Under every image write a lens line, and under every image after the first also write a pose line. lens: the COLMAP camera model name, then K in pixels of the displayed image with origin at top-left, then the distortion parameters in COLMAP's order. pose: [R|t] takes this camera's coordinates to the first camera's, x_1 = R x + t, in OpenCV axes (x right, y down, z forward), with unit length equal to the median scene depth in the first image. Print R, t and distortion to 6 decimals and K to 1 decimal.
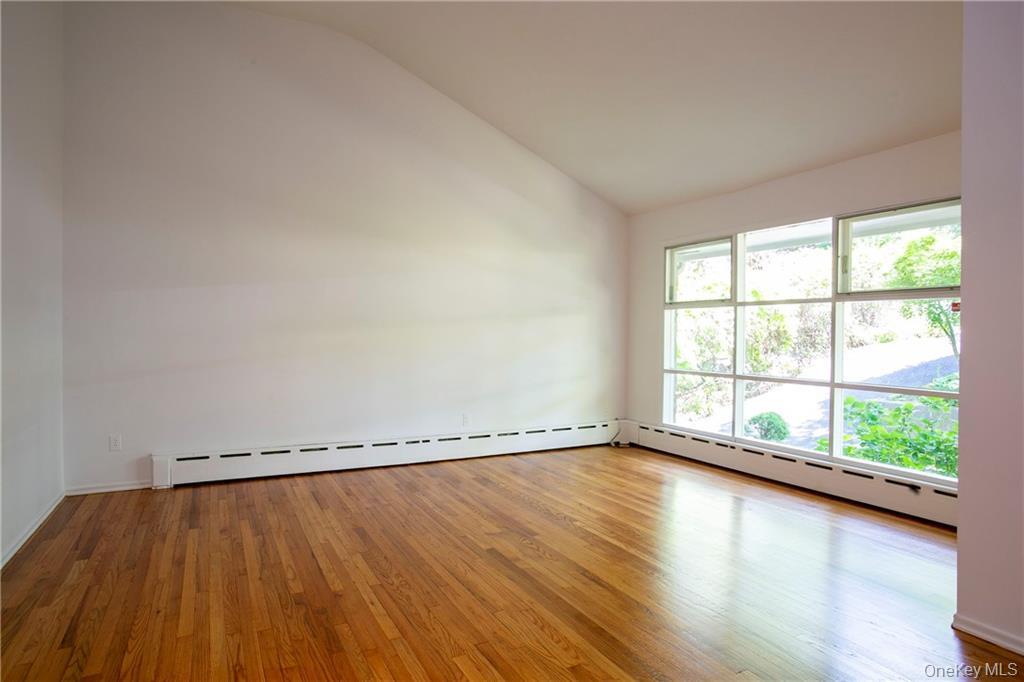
lens RADIAL K [[603.3, 0, 512.0], [0, 603.3, 341.0], [0, 0, 1]] dist [-0.028501, 0.000359]
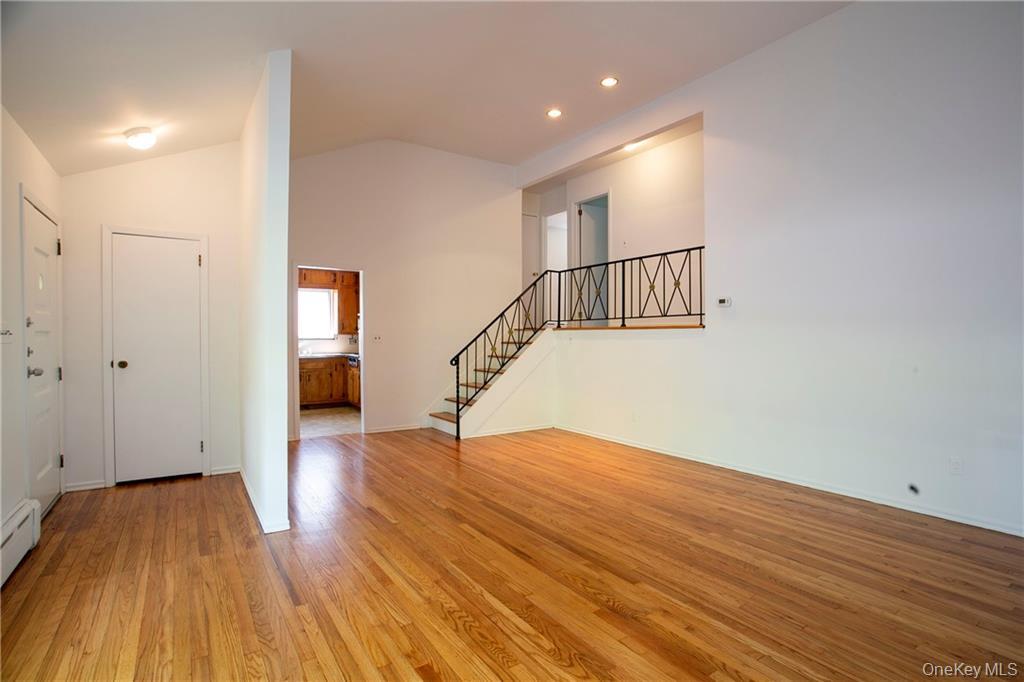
lens RADIAL K [[503.3, 0, 512.0], [0, 503.3, 341.0], [0, 0, 1]] dist [-0.075433, 0.036498]
pose [[-0.992789, -0.002123, -0.119858, 0.264717], [-0.004894, 0.999727, 0.022835, -0.033371], [0.119777, 0.023257, -0.992528, 1.908799]]
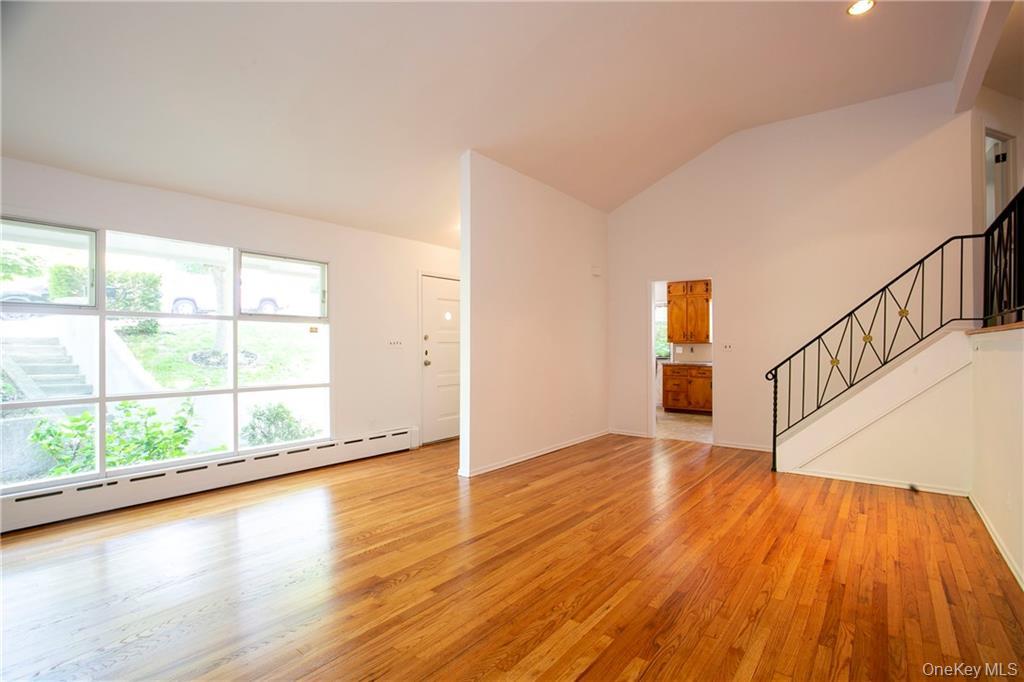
lens RADIAL K [[496.9, 0, 512.0], [0, 496.9, 341.0], [0, 0, 1]] dist [-0.074805, 0.034919]
pose [[-0.428108, 0.005265, 0.903712, -0.833008], [0.011441, 0.999934, -0.000406, -0.026165], [-0.903655, 0.010165, -0.428140, 1.350695]]
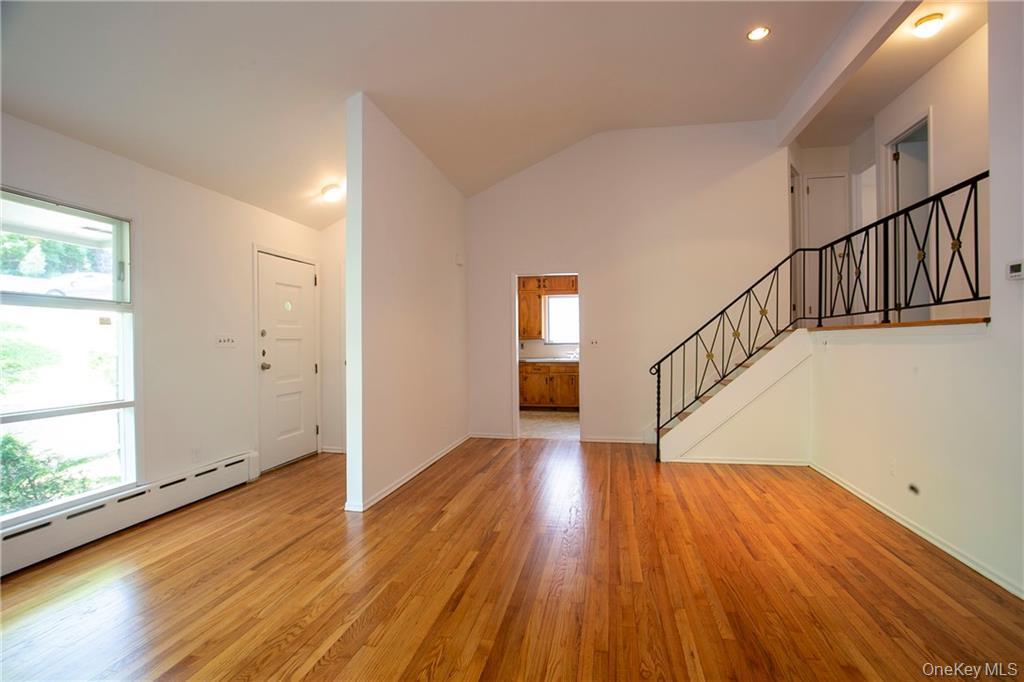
lens RADIAL K [[503.3, 0, 512.0], [0, 503.3, 341.0], [0, 0, 1]] dist [-0.075433, 0.036498]
pose [[-0.787083, 0.002540, 0.616842, -0.418113], [0.012678, 0.999847, 0.012059, -0.029496], [-0.616717, 0.017311, -0.786995, 1.535860]]
